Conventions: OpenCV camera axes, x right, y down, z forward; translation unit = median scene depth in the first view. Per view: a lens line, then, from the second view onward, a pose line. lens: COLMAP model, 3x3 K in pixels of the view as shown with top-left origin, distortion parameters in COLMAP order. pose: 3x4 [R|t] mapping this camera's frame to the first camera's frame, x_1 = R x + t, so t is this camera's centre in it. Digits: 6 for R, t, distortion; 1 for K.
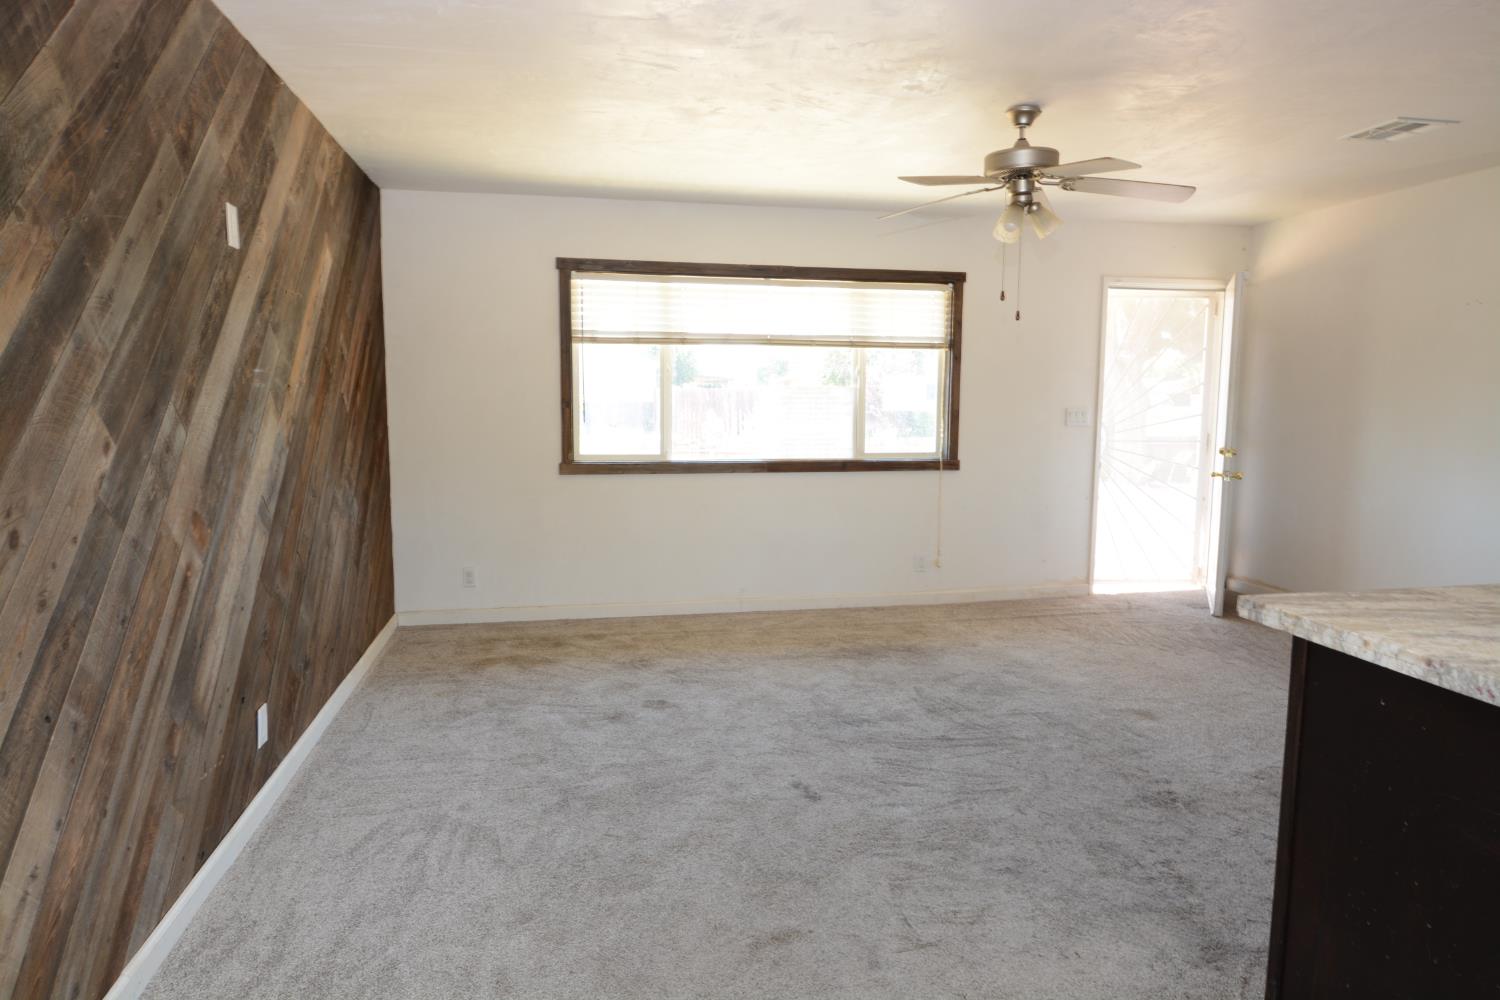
lens RADIAL K [[911.1, 0, 741.2], [0, 911.1, 494.5], [0, 0, 1]] dist [-0.008451, -0.005318]
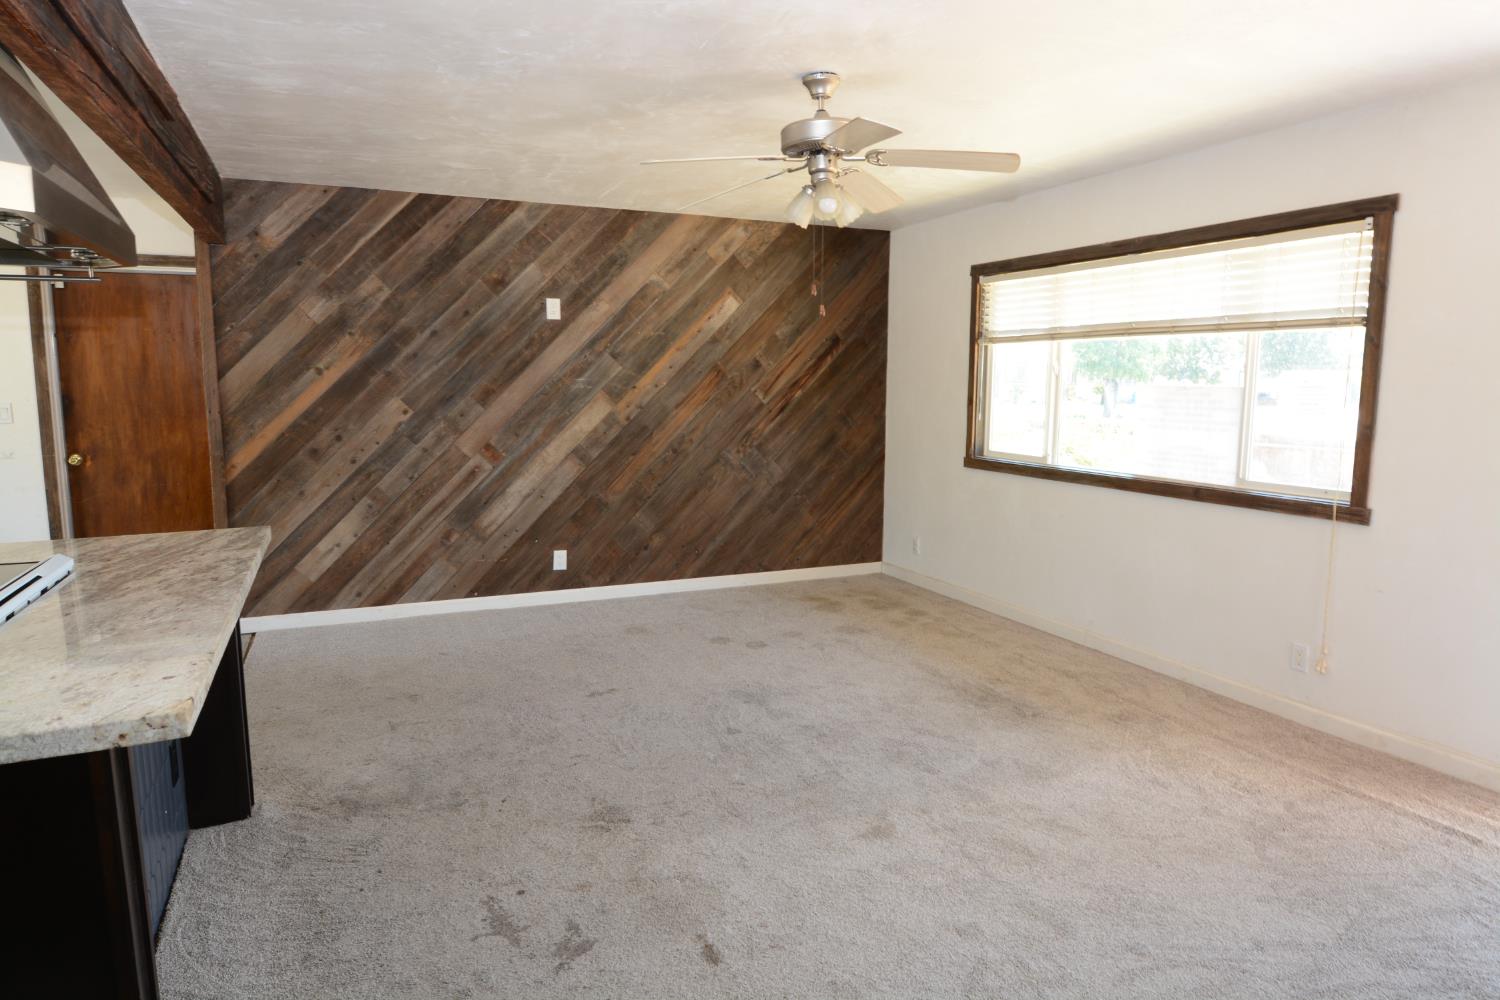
lens RADIAL K [[911.1, 0, 744.2], [0, 911.1, 500.1], [0, 0, 1]] dist [-0.008451, -0.005318]
pose [[0.218087, 0.125564, -0.967818, 0.992140], [-0.108644, 0.988648, 0.103785, -0.083538], [0.969863, 0.082514, 0.229254, 0.627251]]
